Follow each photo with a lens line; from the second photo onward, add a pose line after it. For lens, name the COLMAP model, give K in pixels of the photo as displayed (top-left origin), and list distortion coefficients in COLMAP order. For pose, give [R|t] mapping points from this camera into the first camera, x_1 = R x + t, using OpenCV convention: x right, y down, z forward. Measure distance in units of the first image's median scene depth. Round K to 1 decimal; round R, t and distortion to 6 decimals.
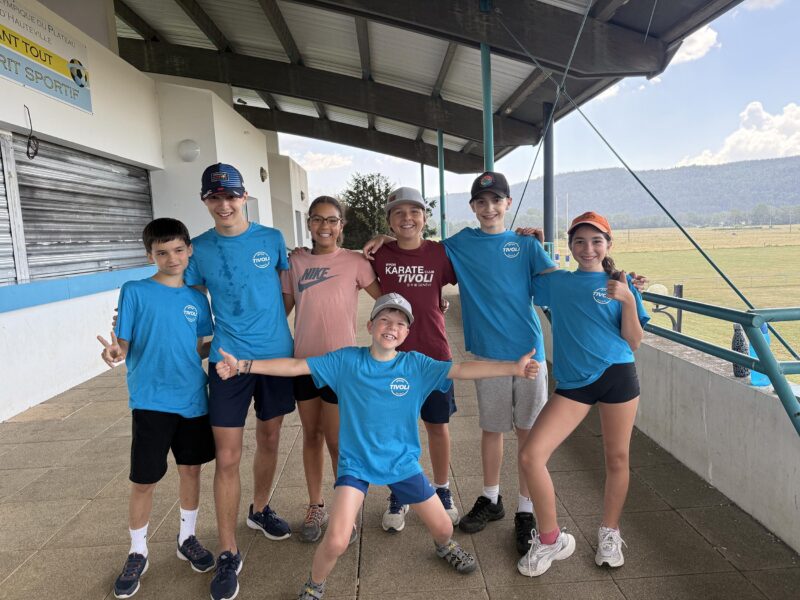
lens RADIAL K [[560.5, 0, 400.0], [0, 560.5, 300.0], [0, 0, 1]] dist [0.044087, -0.047822]
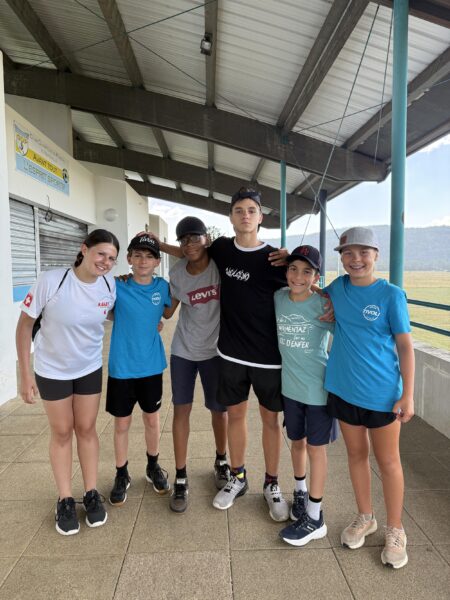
lens RADIAL K [[420.4, 0, 222.2], [0, 420.4, 292.3], [0, 0, 1]] dist [0.044087, -0.047822]
pose [[0.999248, 0.038766, 0.000169, -0.027847], [-0.038690, 0.997545, -0.058370, 0.044388], [-0.002432, 0.058320, 0.998295, -0.349217]]
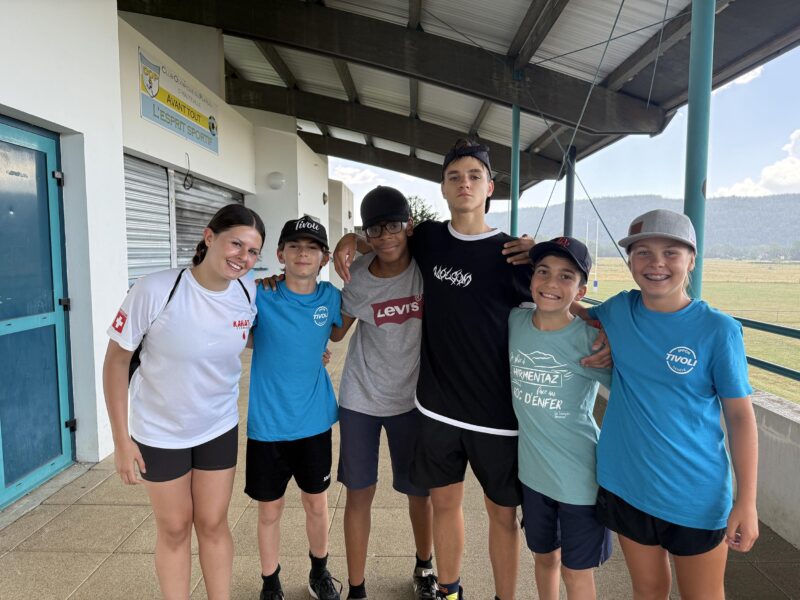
lens RADIAL K [[560.5, 0, 400.0], [0, 560.5, 300.0], [0, 0, 1]] dist [0.044087, -0.047822]
pose [[0.997440, 0.054996, -0.045709, -0.029058], [-0.056263, 0.998053, -0.026916, 0.026587], [0.044140, 0.029418, 0.998592, -0.293579]]
